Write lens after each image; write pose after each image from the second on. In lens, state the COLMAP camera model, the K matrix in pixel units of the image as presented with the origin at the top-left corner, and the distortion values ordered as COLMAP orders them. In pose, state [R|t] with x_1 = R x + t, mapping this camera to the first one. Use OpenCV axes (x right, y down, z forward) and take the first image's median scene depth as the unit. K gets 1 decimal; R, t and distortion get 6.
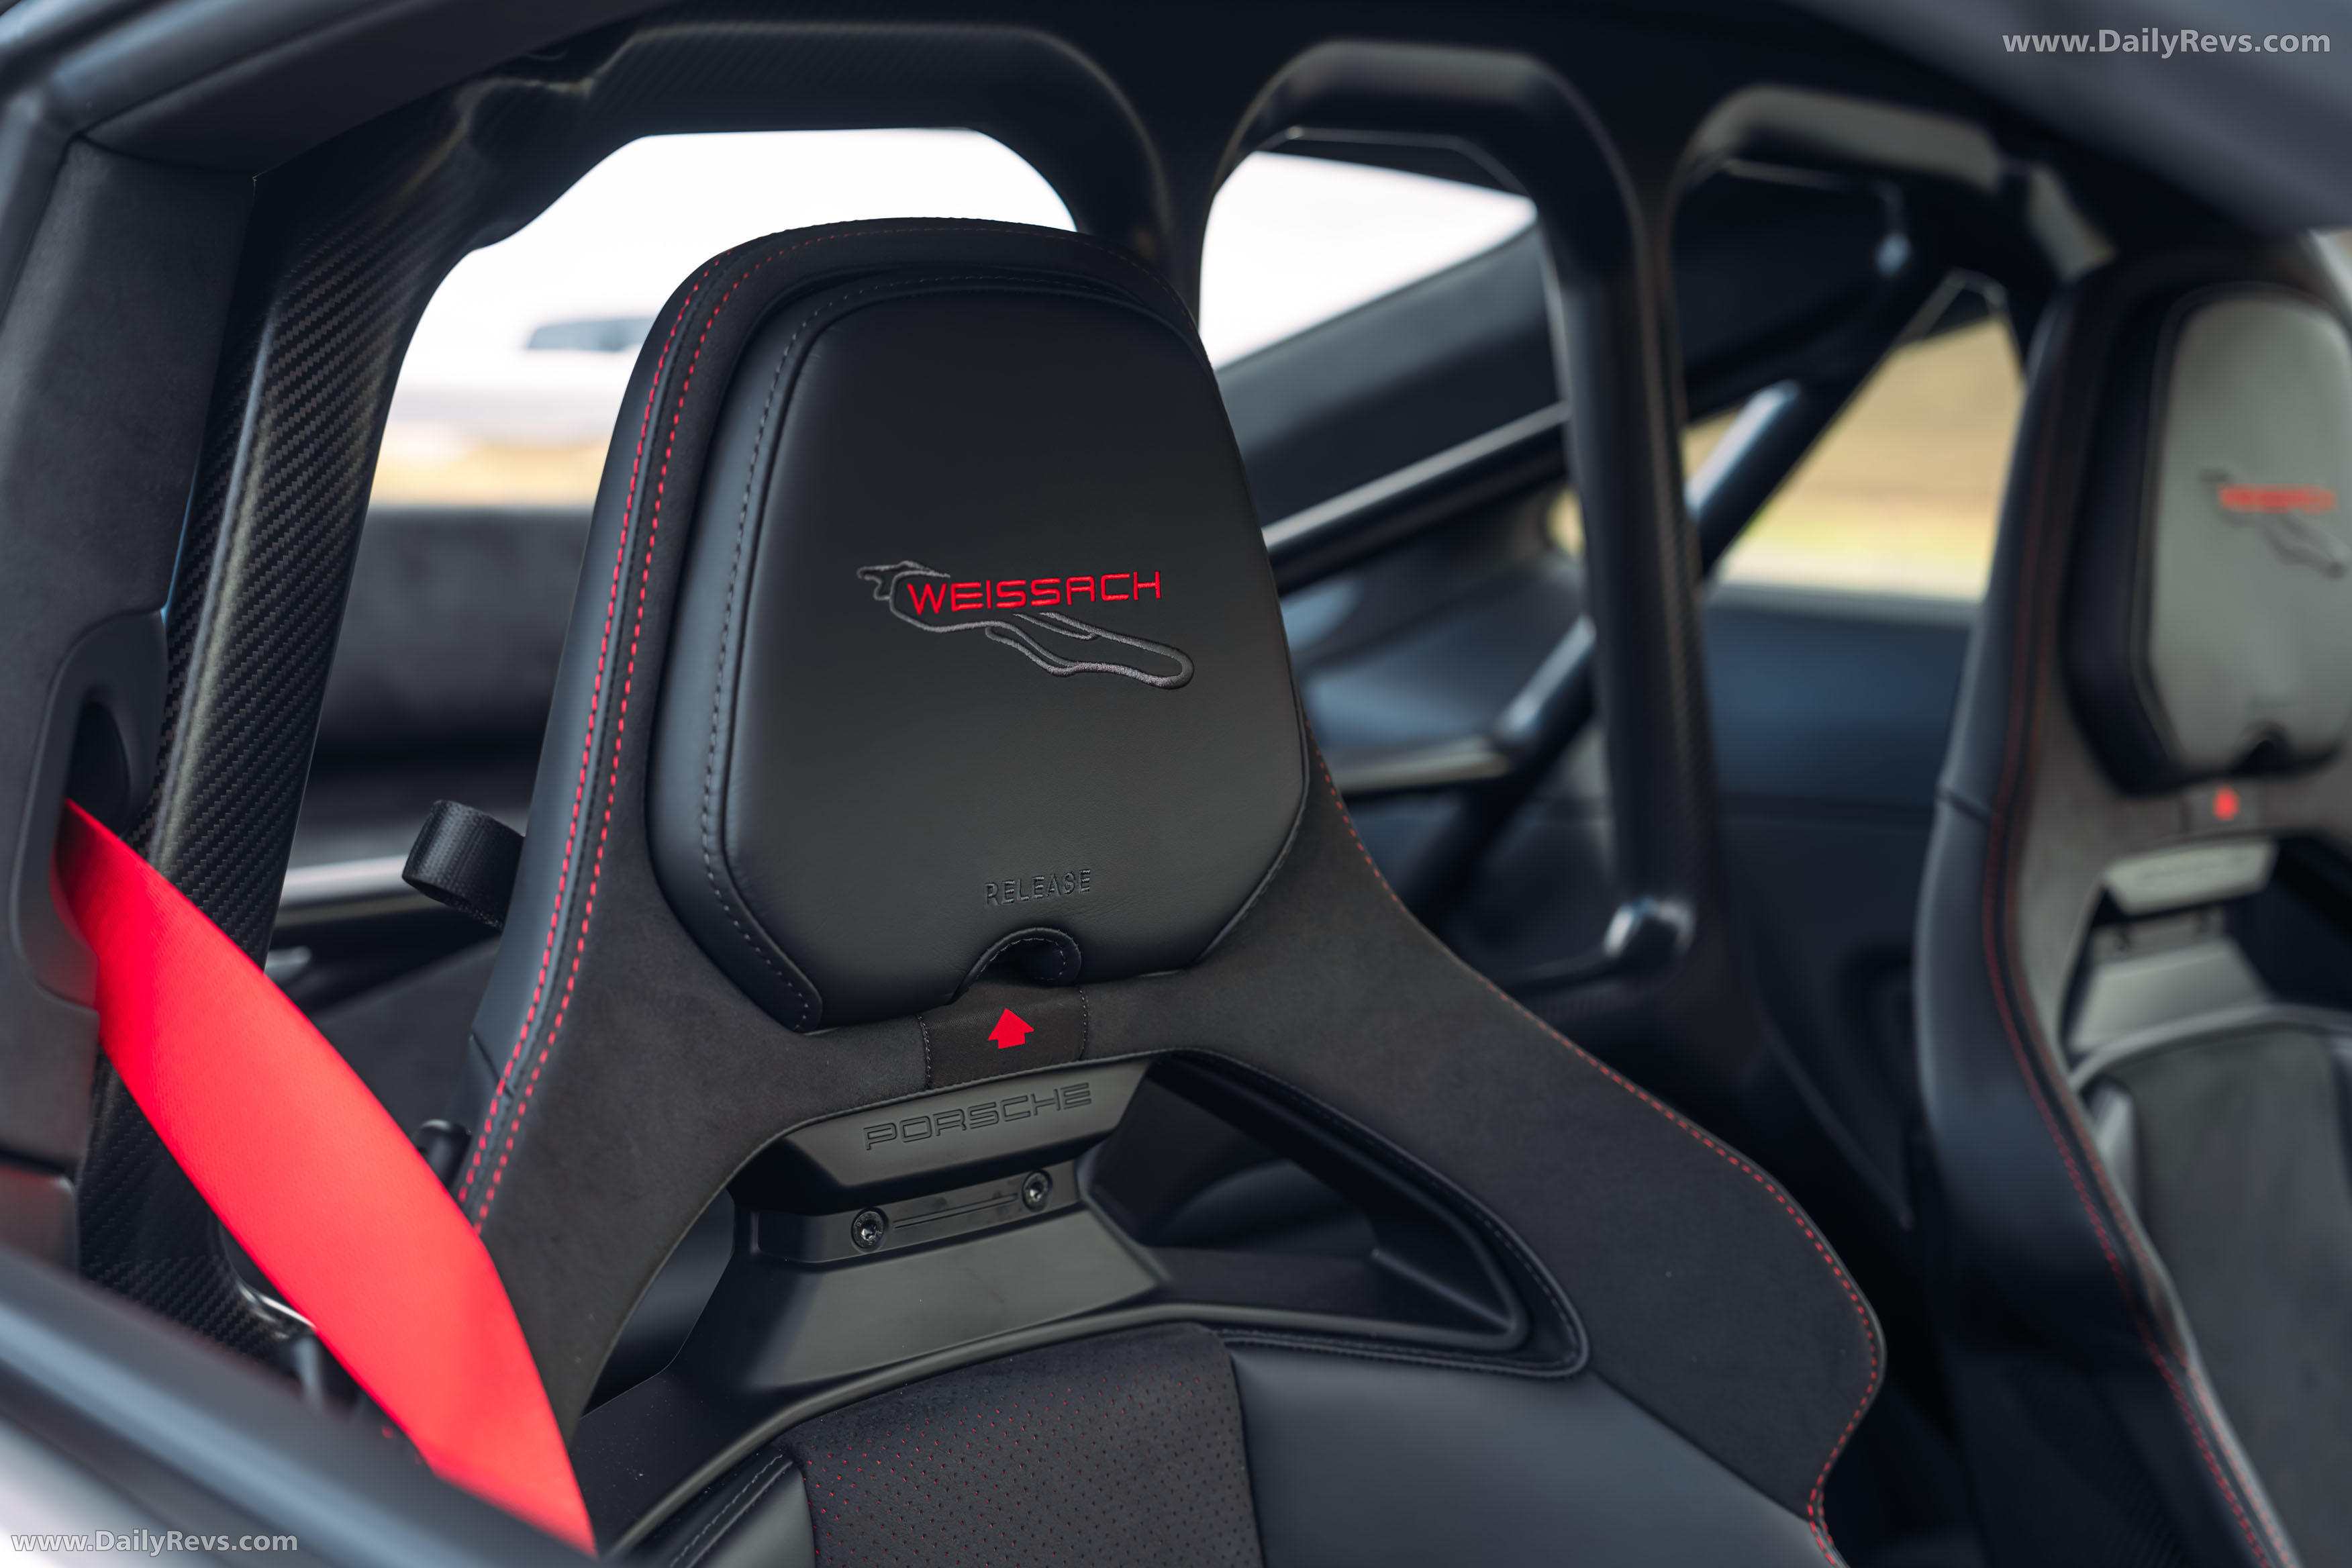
lens RADIAL K [[3354.6, 0, 1168.9], [0, 3354.6, 793.6], [0, 0, 1]] dist [0.137694, 0.000000]
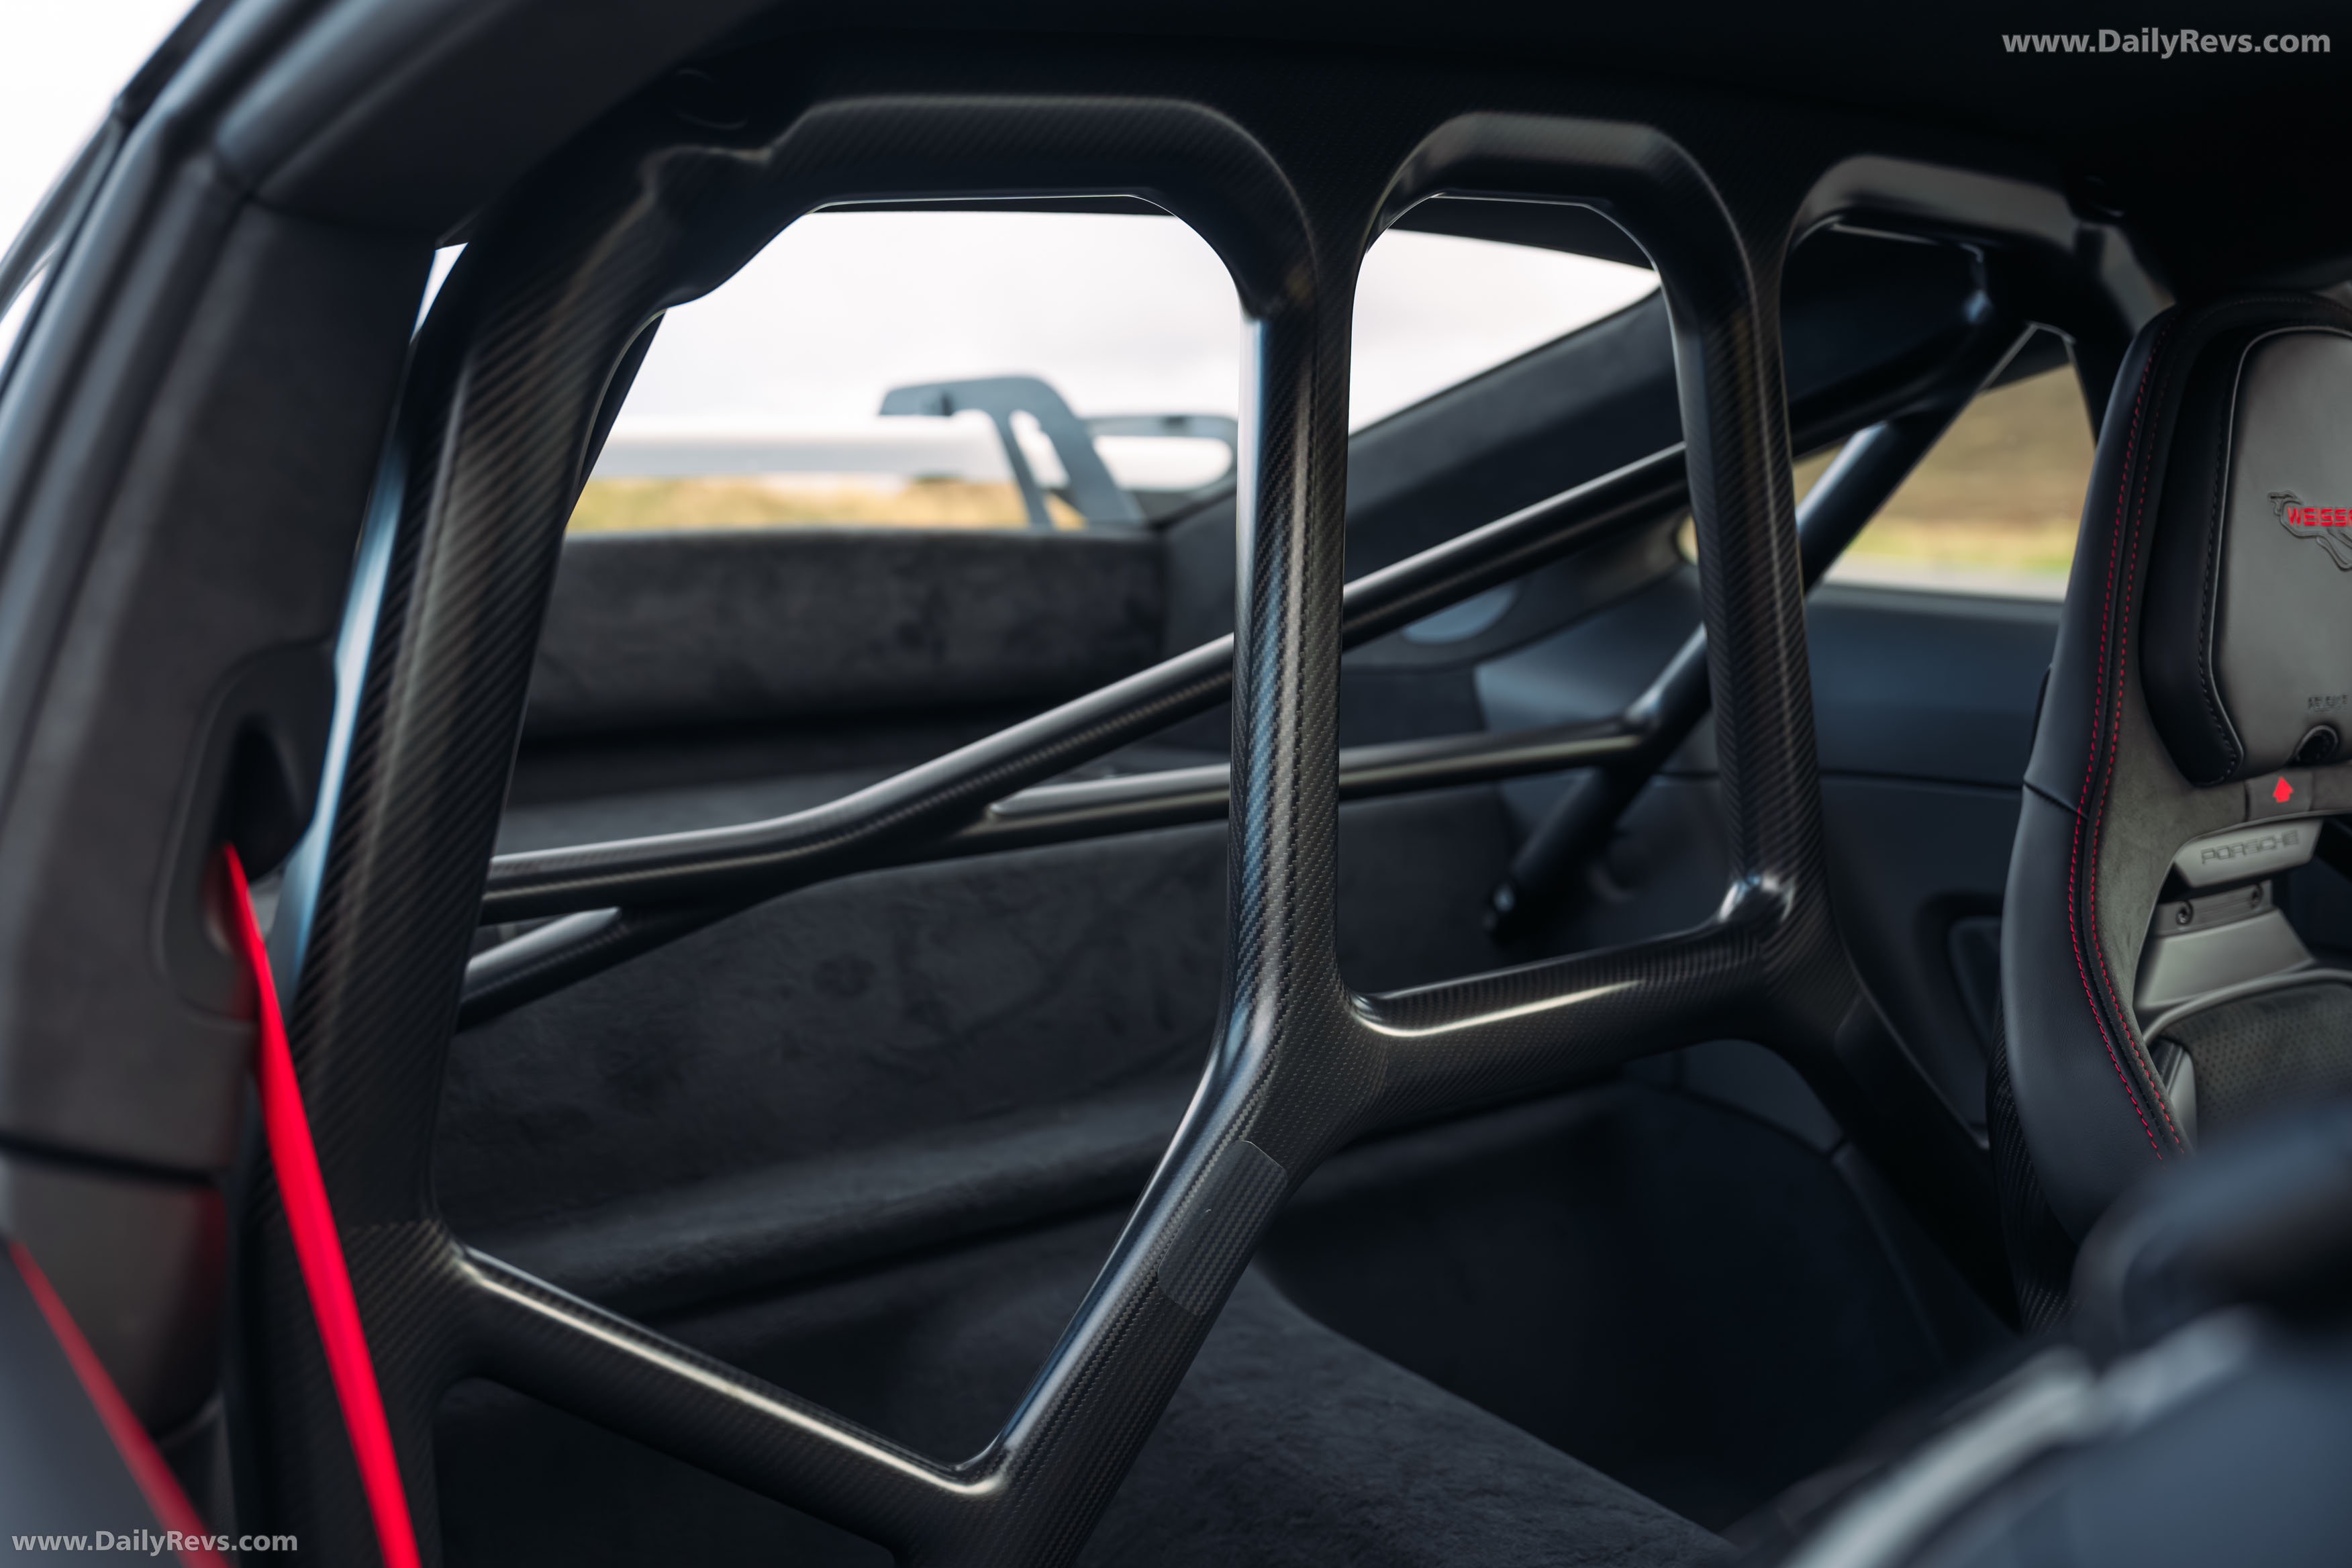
lens RADIAL K [[2297.6, 0, 1162.8], [0, 2297.6, 772.3], [0, 0, 1]] dist [0.046375, 0.000000]
pose [[0.993813, 0.004936, -0.110955, 0.037334], [-0.002417, 0.999736, 0.022833, -0.025343], [0.111038, -0.022423, 0.993563, 0.257898]]
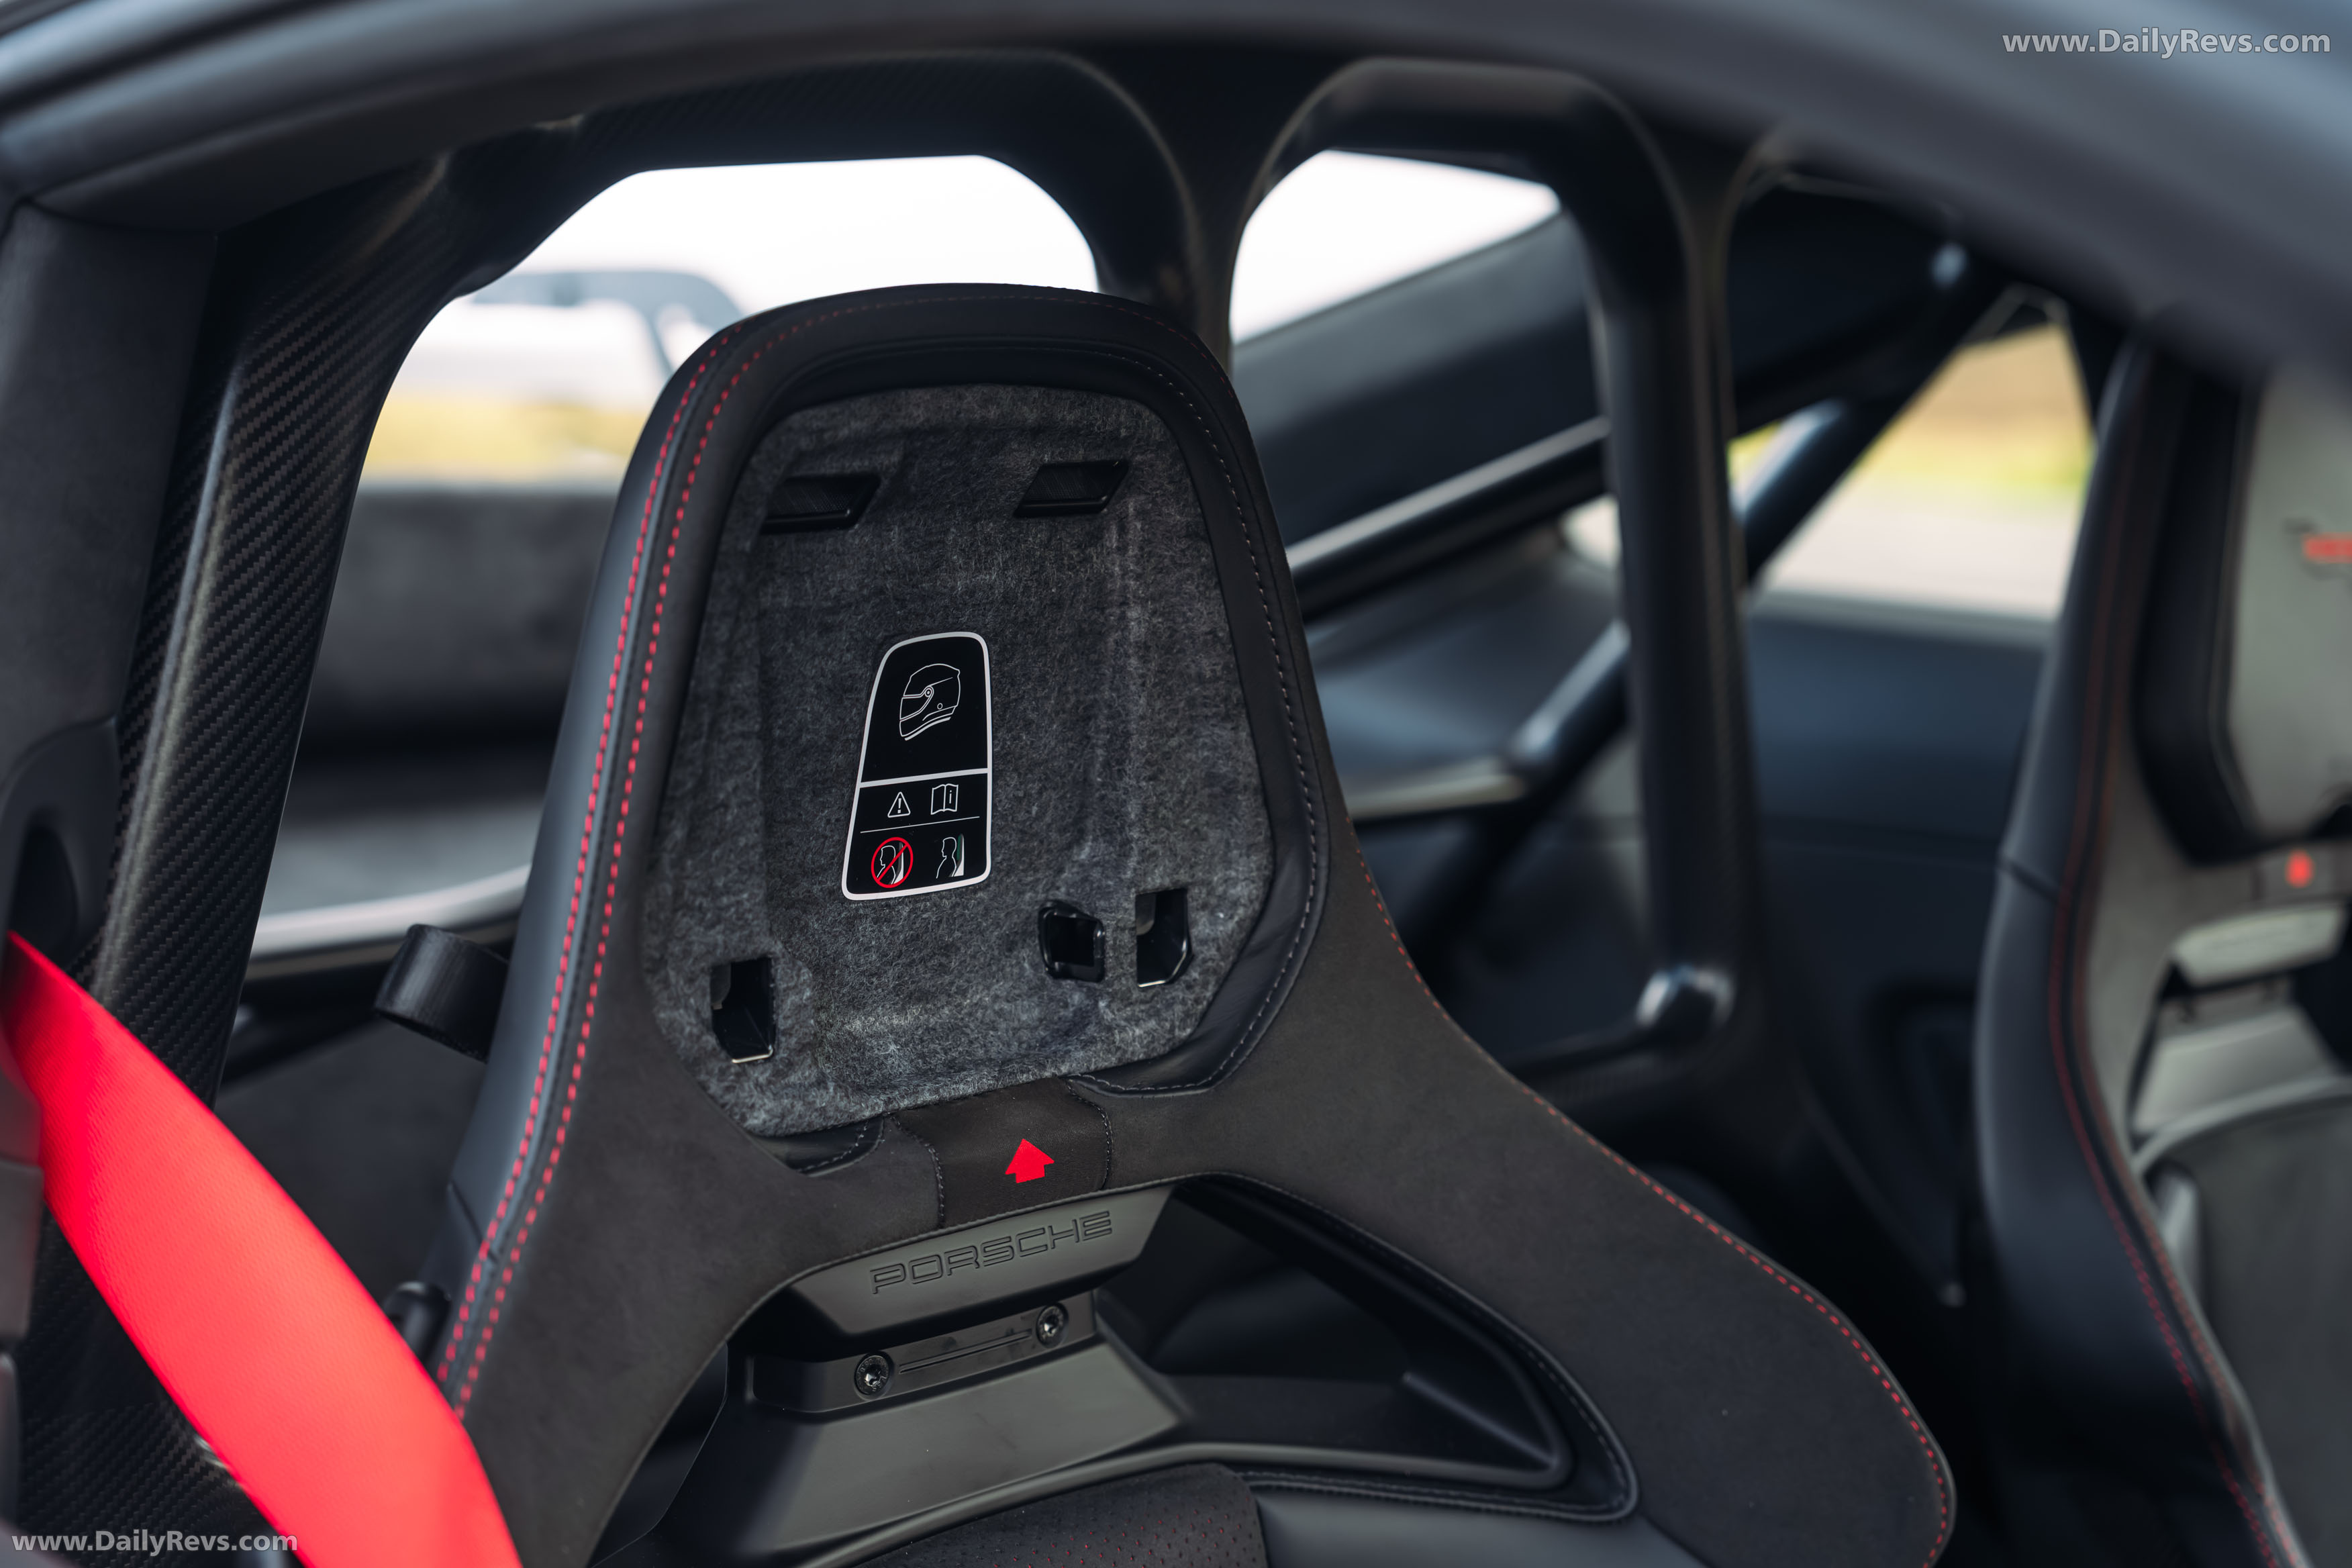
lens RADIAL K [[3471.9, 0, 1175.7], [0, 3471.9, 794.3], [0, 0, 1]] dist [0.146122, 0.000000]
pose [[0.999743, 0.012606, 0.018822, -0.024164], [-0.013172, 0.999454, 0.030301, -0.055846], [-0.018430, -0.030542, 0.999364, 0.041042]]
